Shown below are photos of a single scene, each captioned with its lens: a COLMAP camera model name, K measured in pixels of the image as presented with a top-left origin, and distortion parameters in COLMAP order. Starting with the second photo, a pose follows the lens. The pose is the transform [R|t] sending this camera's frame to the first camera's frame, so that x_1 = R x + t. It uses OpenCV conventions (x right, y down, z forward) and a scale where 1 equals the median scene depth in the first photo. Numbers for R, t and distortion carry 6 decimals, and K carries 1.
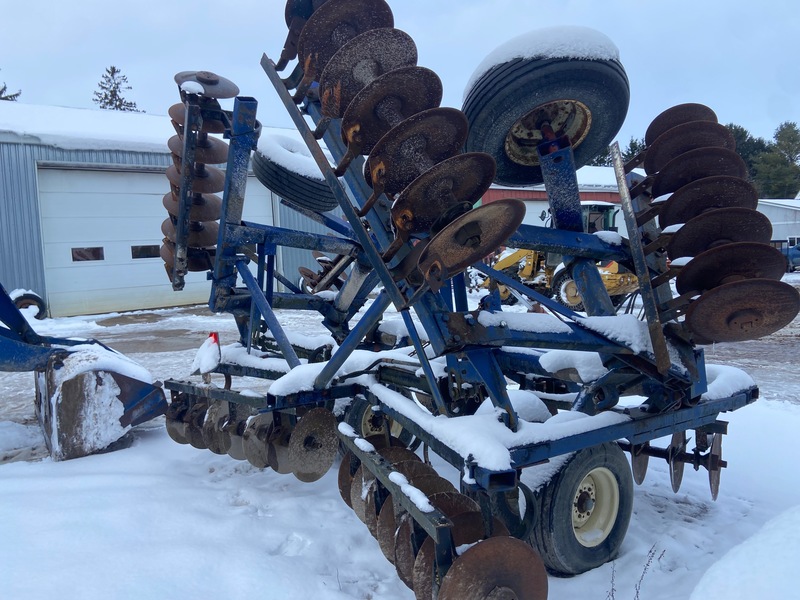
lens RADIAL K [[608.9, 0, 401.5], [0, 608.9, 321.9], [0, 0, 1]] dist [0.025872, -0.004966]
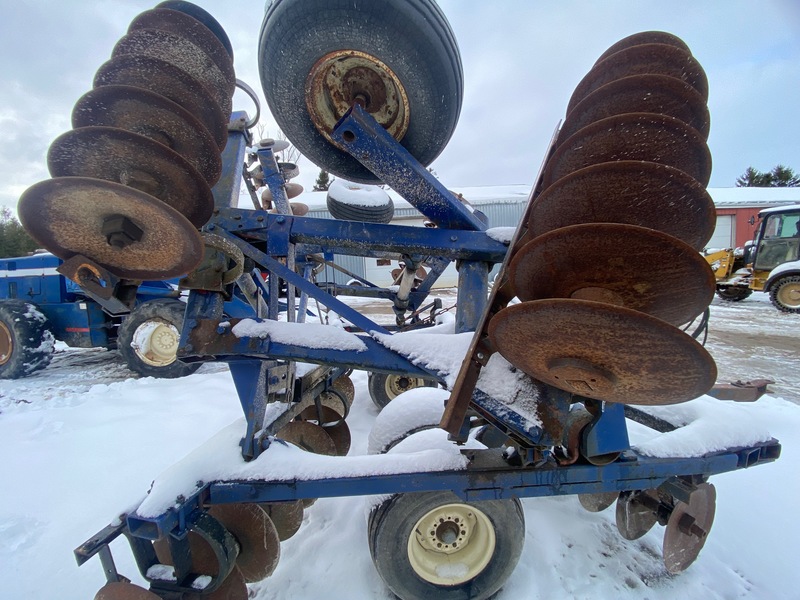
lens RADIAL K [[322.5, 0, 399.7], [0, 322.5, 306.8], [0, 0, 1]] dist [-0.019895, -0.000360]
pose [[0.853363, 0.059673, -0.517891, 0.176776], [-0.045370, 0.998159, 0.040251, -0.019570], [0.519339, -0.010852, 0.854499, 0.217346]]
